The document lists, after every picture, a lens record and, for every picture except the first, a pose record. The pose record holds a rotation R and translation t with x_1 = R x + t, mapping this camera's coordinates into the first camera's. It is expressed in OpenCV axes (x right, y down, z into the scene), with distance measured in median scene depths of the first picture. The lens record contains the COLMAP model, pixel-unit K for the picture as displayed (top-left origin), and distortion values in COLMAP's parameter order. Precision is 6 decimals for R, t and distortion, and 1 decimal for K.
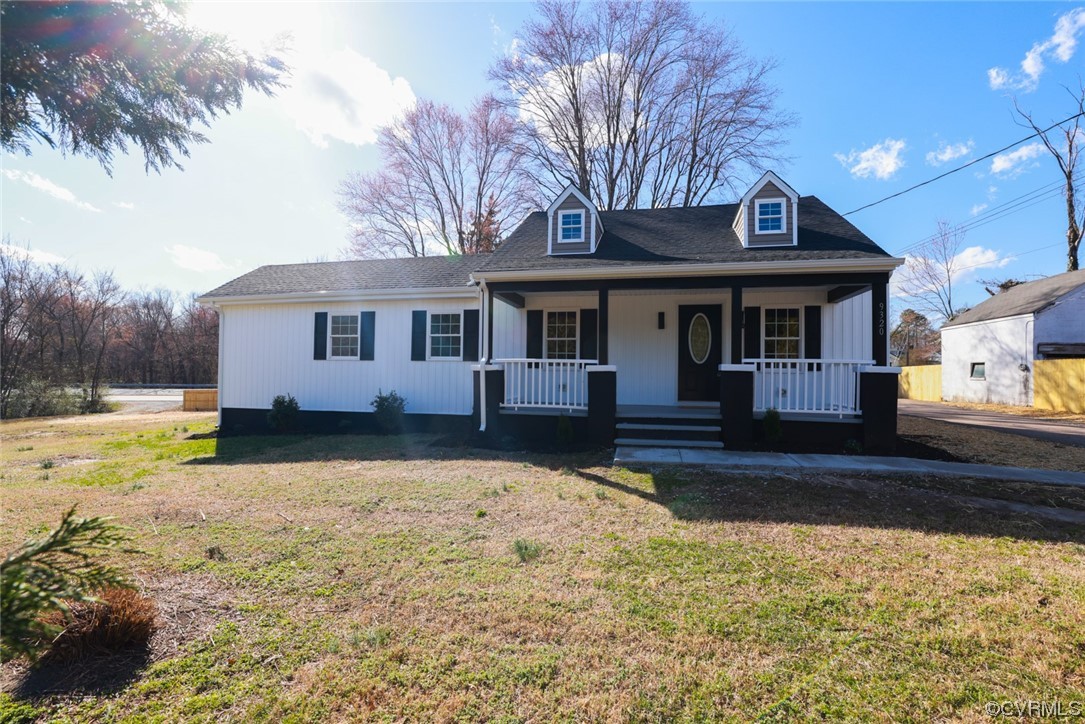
lens RADIAL K [[497.5, 0, 546.2], [0, 497.5, 364.0], [0, 0, 1]] dist [-0.030714, 0.003148]
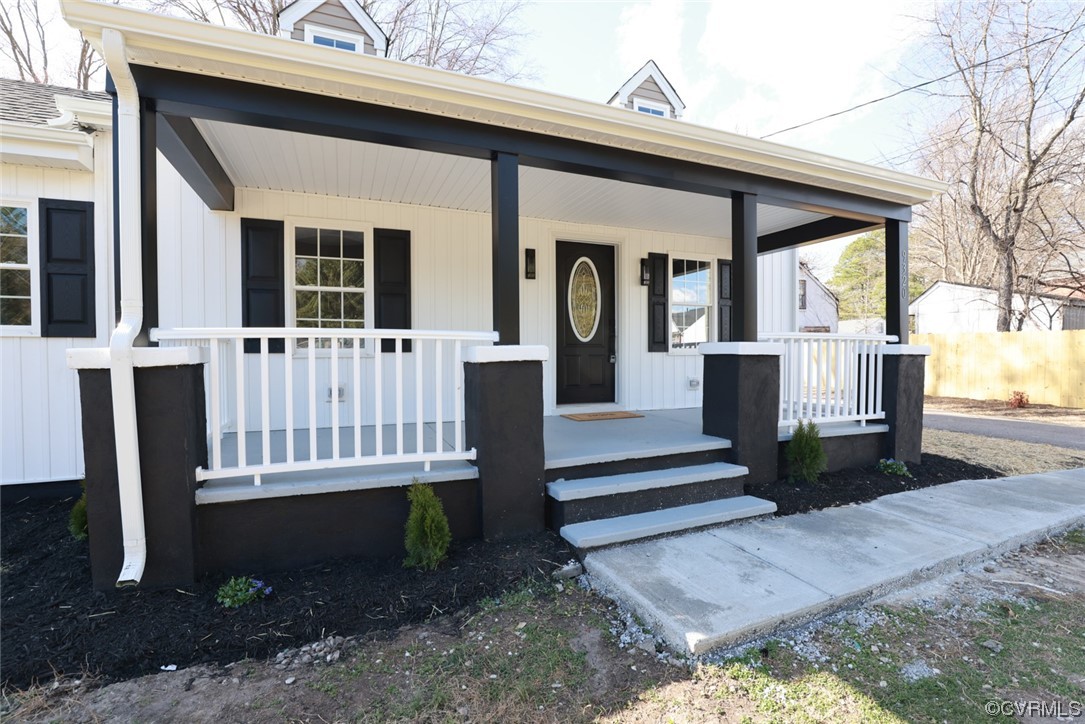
lens RADIAL K [[497.5, 0, 551.1], [0, 497.5, 365.1], [0, 0, 1]] dist [-0.030714, 0.003148]
pose [[0.811941, -0.030162, 0.582960, -0.073519], [0.003214, 0.998880, 0.047205, -0.000355], [-0.583731, -0.036454, 0.811128, 0.512443]]
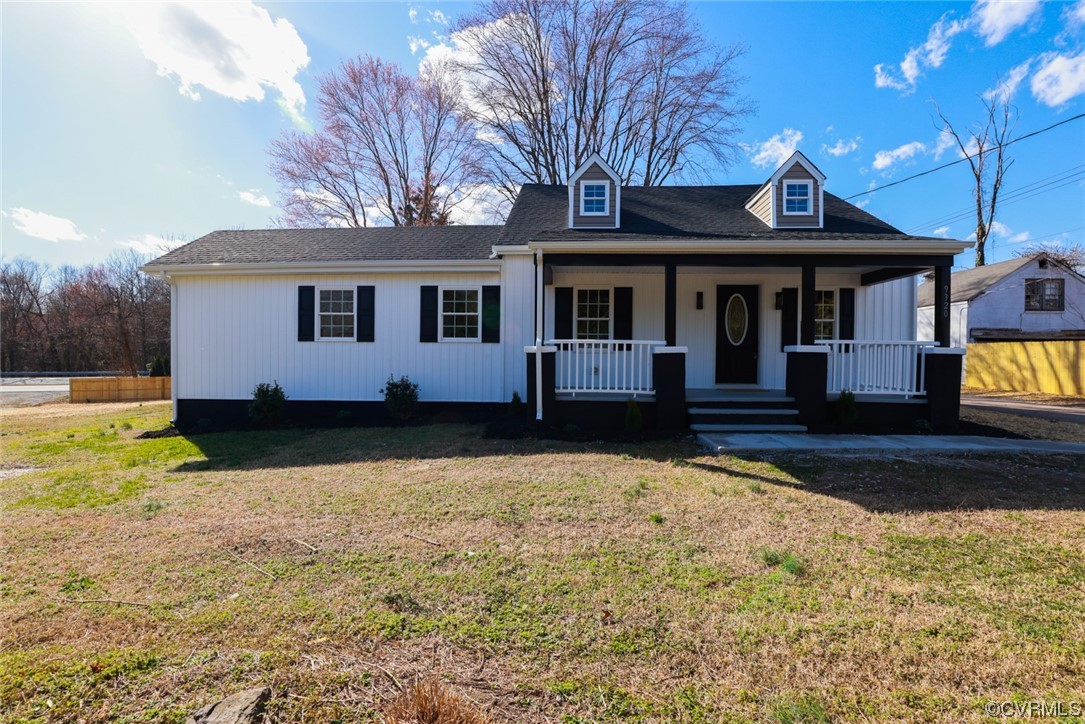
lens RADIAL K [[497.5, 0, 547.1], [0, 497.5, 366.9], [0, 0, 1]] dist [-0.030714, 0.003148]
pose [[0.986154, -0.006949, 0.165684, -0.211936], [0.000570, 0.999258, 0.038517, 0.003752], [-0.165829, -0.037889, 0.985426, 0.093310]]
